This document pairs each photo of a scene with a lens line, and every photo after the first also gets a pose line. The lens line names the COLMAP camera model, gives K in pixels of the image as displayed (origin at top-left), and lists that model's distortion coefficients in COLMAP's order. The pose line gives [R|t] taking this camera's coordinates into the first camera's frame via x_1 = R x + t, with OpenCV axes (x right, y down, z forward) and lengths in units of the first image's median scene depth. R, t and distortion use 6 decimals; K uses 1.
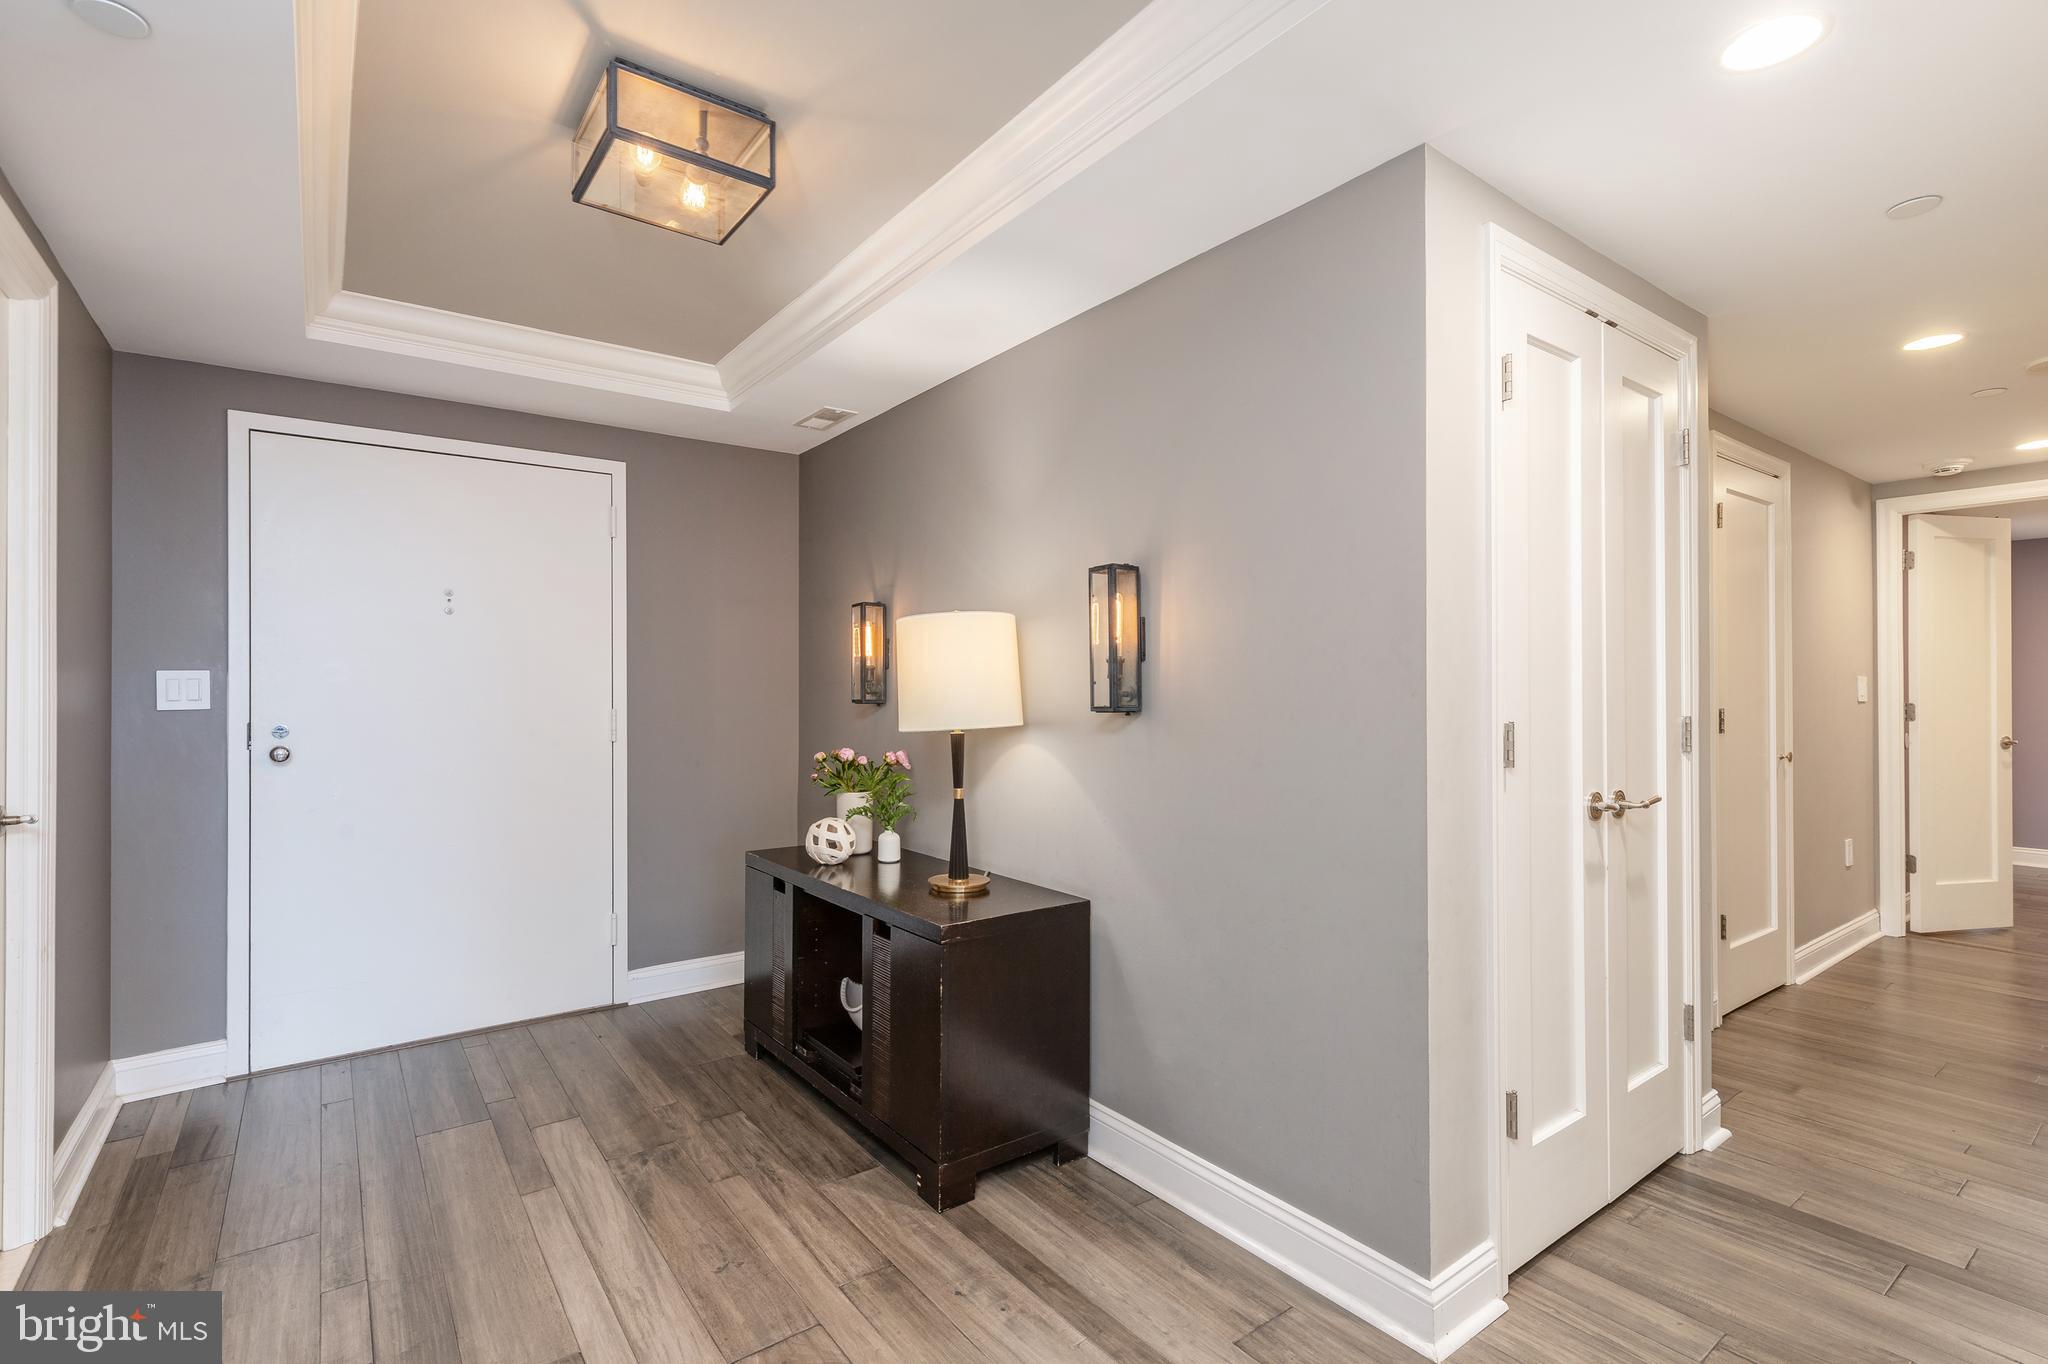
lens RADIAL K [[927.0, 0, 1024.0], [0, 927.0, 682.0], [0, 0, 1]] dist [0.000373, -0.000463]
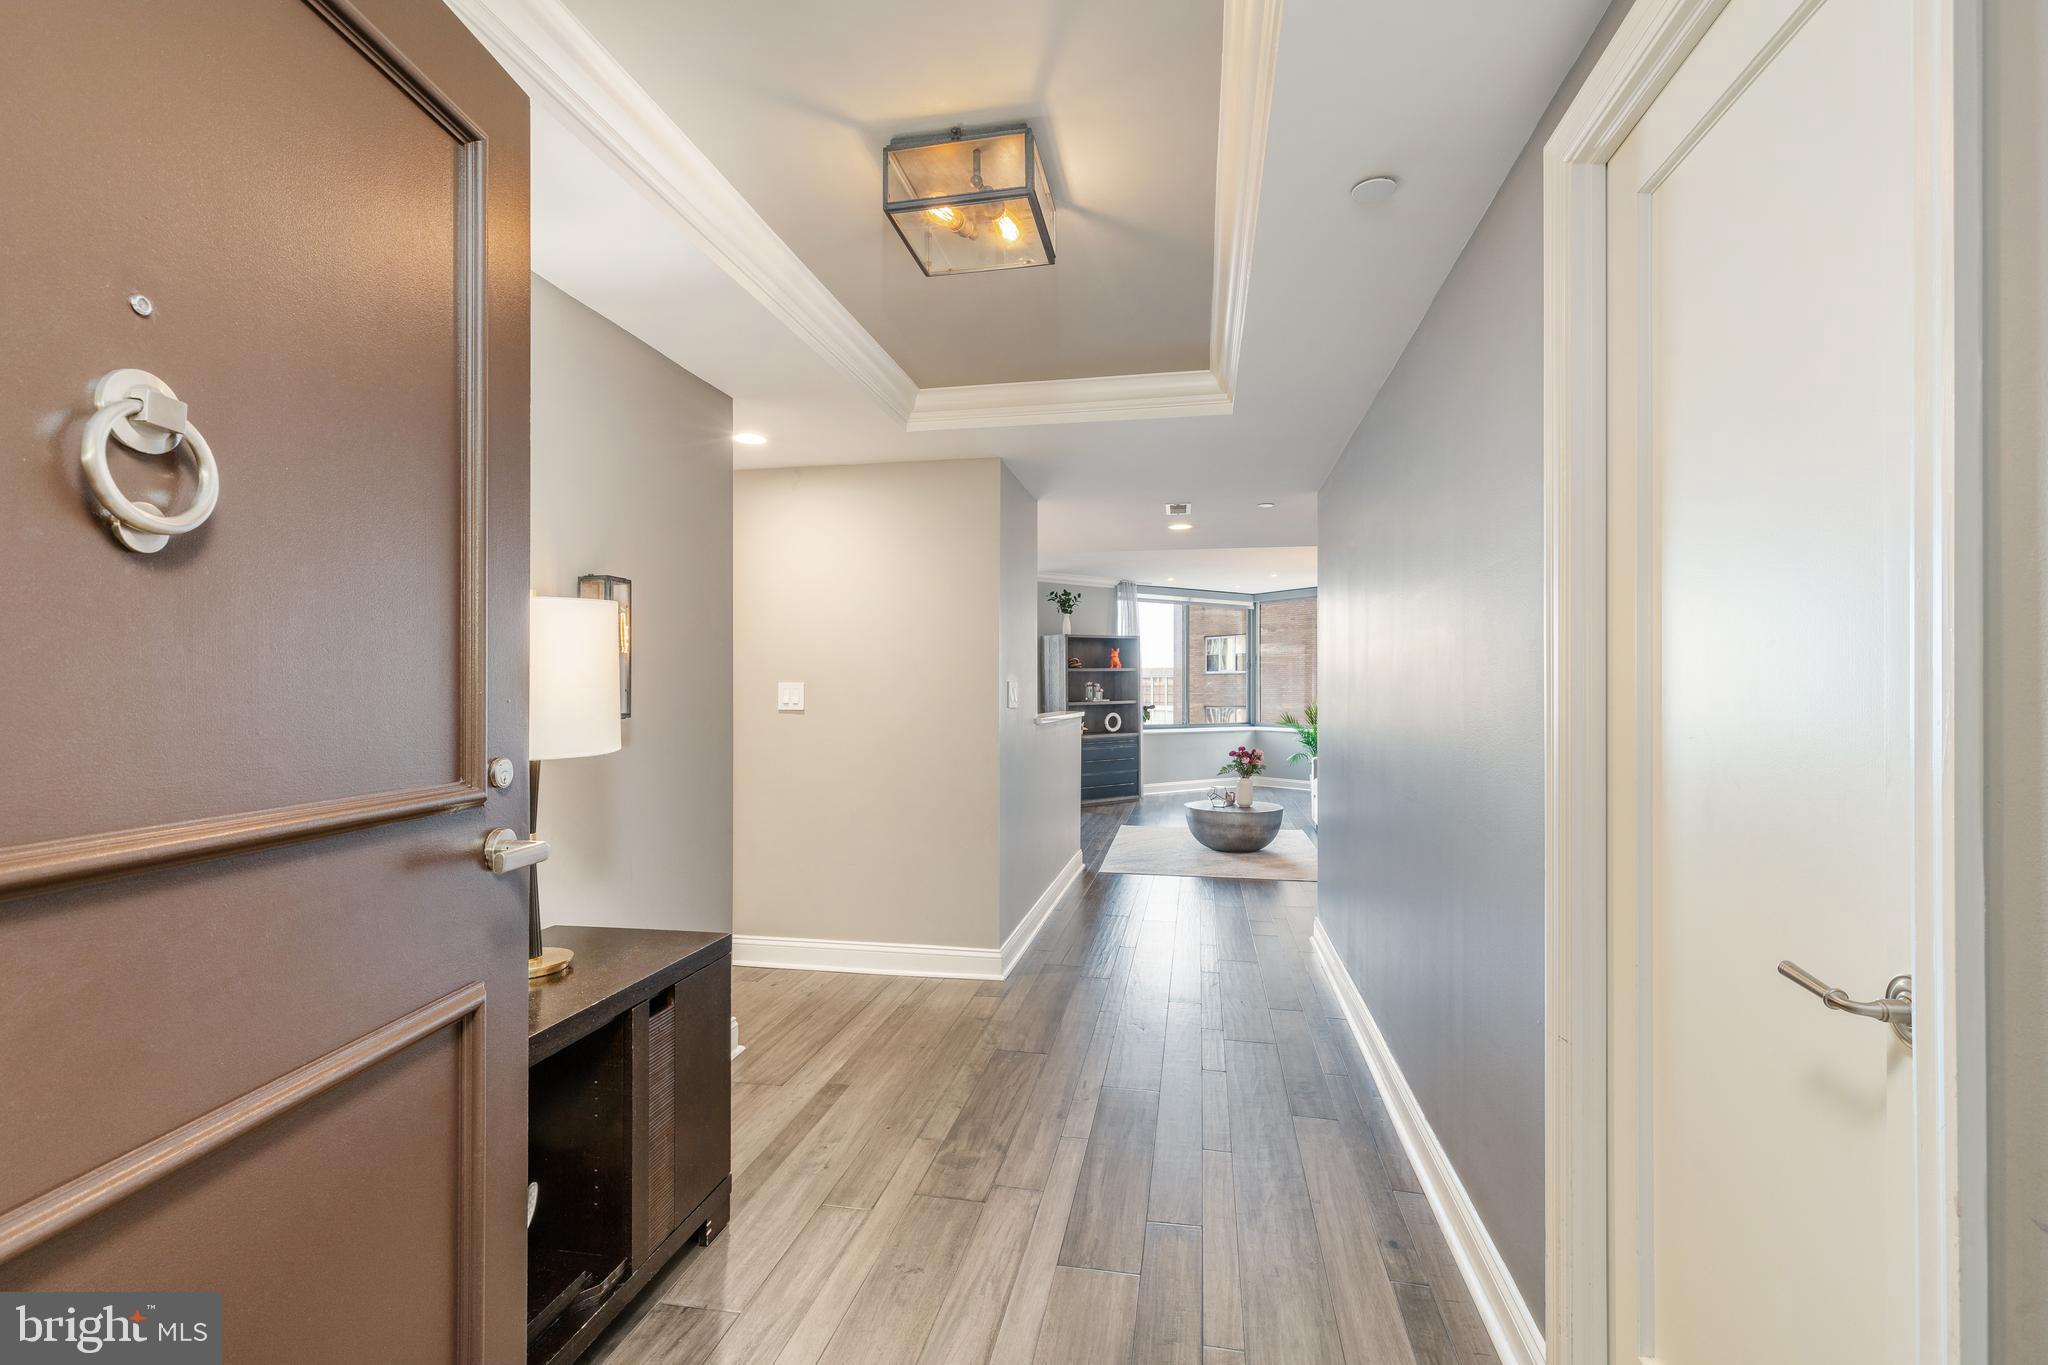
lens RADIAL K [[916.2, 0, 1024.0], [0, 916.2, 682.5], [0, 0, 1]] dist [0.004144, 0.000539]
pose [[-0.664944, 0.006614, 0.746864, -1.085544], [-0.003108, 0.999928, -0.011621, 0.008350], [-0.746887, -0.010048, -0.664875, 1.490528]]
